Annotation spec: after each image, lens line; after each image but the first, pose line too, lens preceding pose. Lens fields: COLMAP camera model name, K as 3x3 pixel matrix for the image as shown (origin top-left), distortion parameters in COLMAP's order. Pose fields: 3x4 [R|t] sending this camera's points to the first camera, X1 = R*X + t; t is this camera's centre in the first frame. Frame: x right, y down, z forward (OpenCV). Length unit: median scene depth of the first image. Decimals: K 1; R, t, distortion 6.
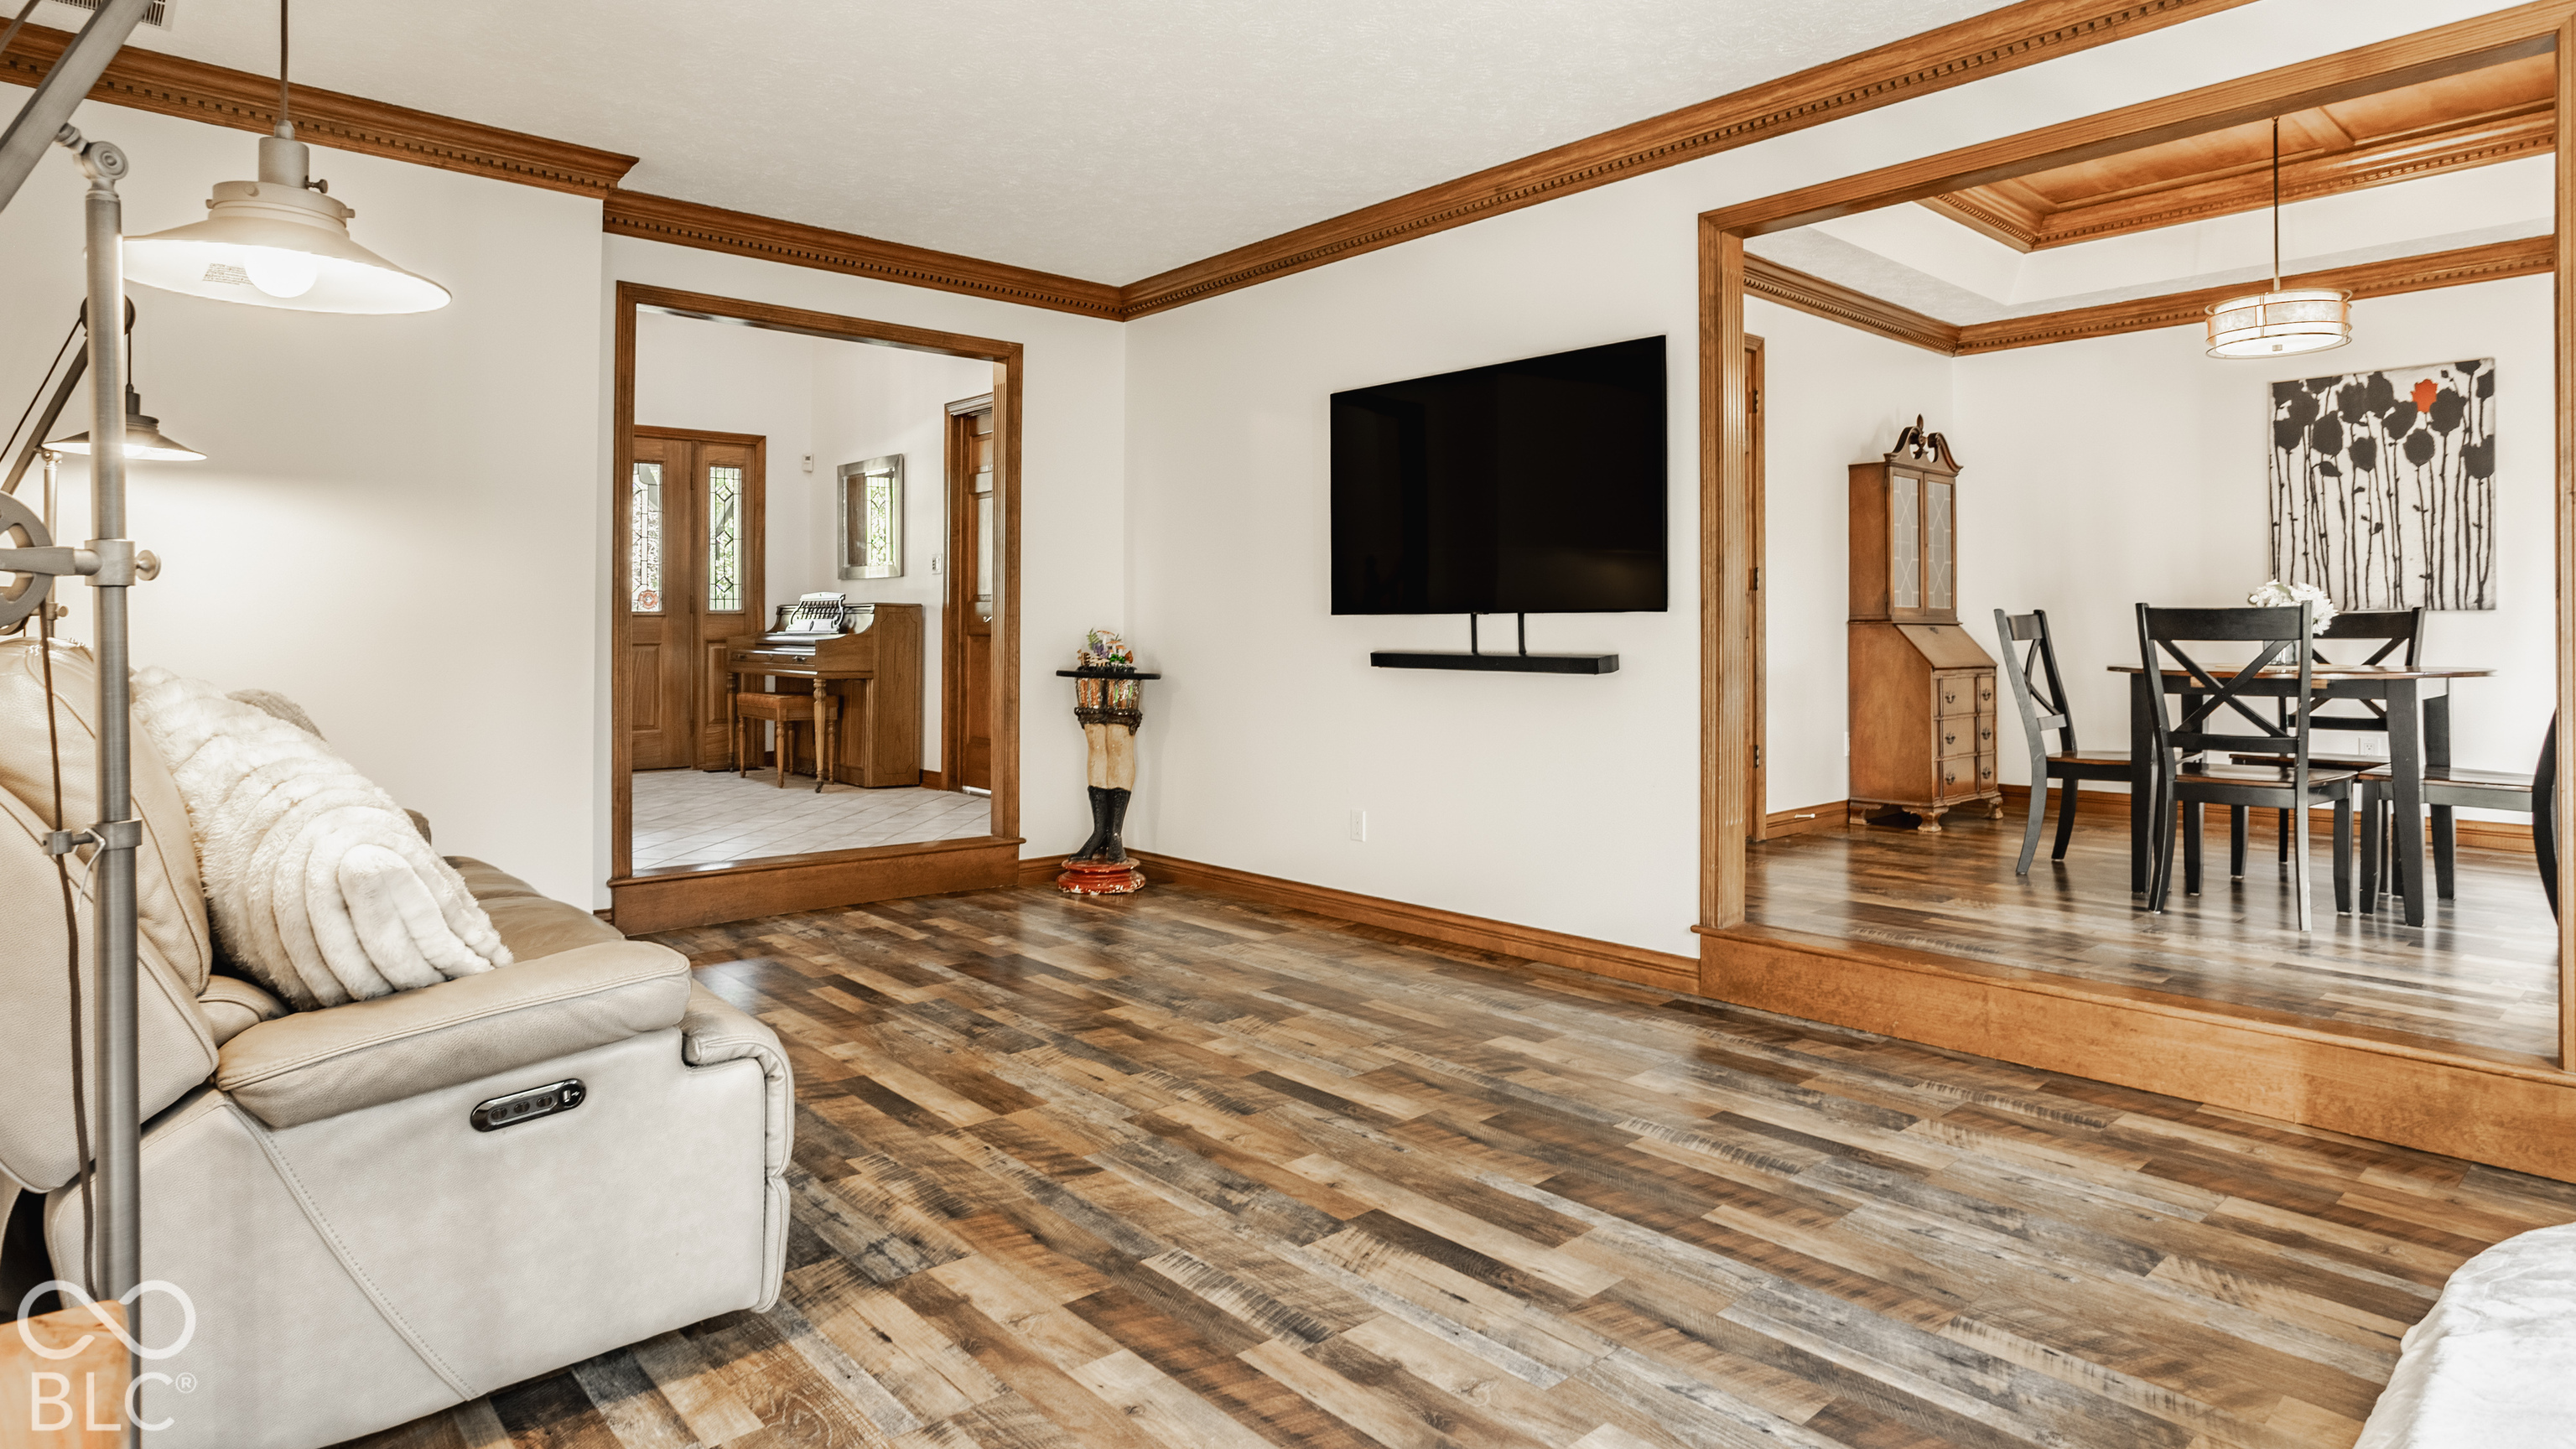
lens RADIAL K [[1422.2, 0, 1289.3], [0, 1422.2, 627.3], [0, 0, 1]] dist [0.000473, -0.000009]
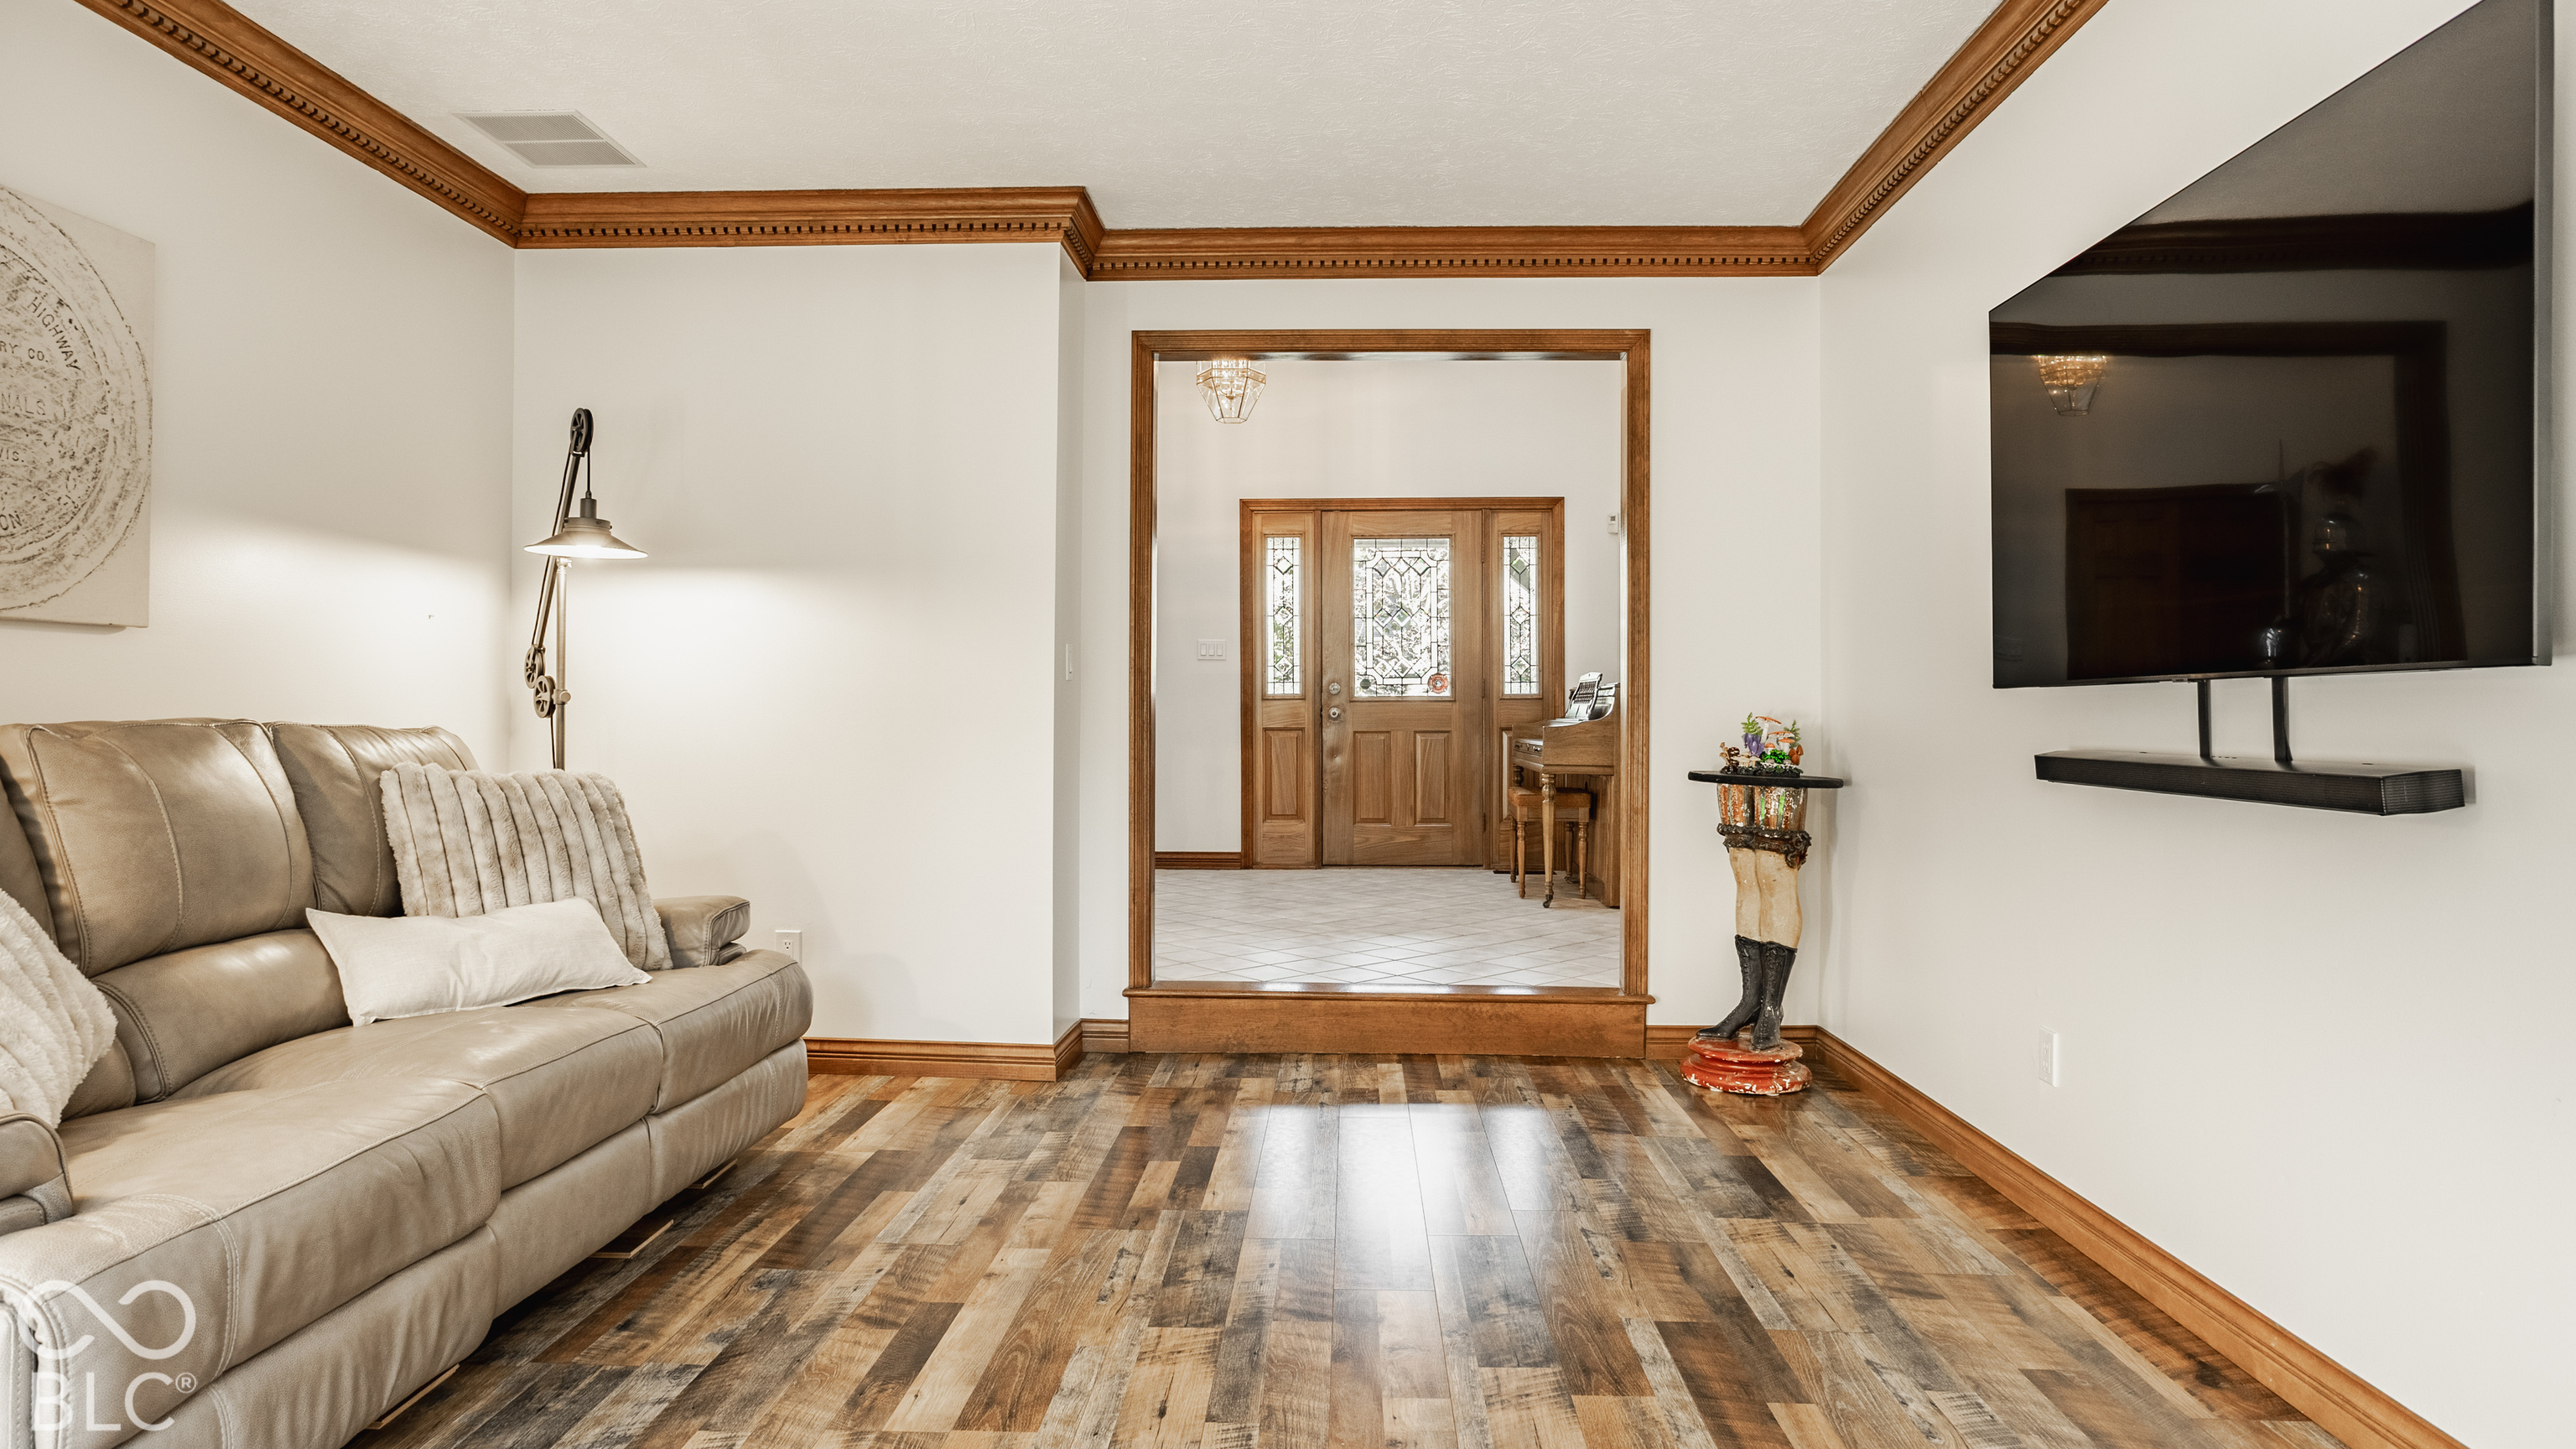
lens RADIAL K [[1470.4, 0, 1288.0], [0, 1470.4, 724.5], [0, 0, 1]] dist [-0.037384, -0.000272]
pose [[0.720314, 0.003333, -0.693640, 0.204939], [0.001523, 0.999978, 0.006386, 0.001373], [0.693647, -0.005656, 0.720293, 0.319895]]
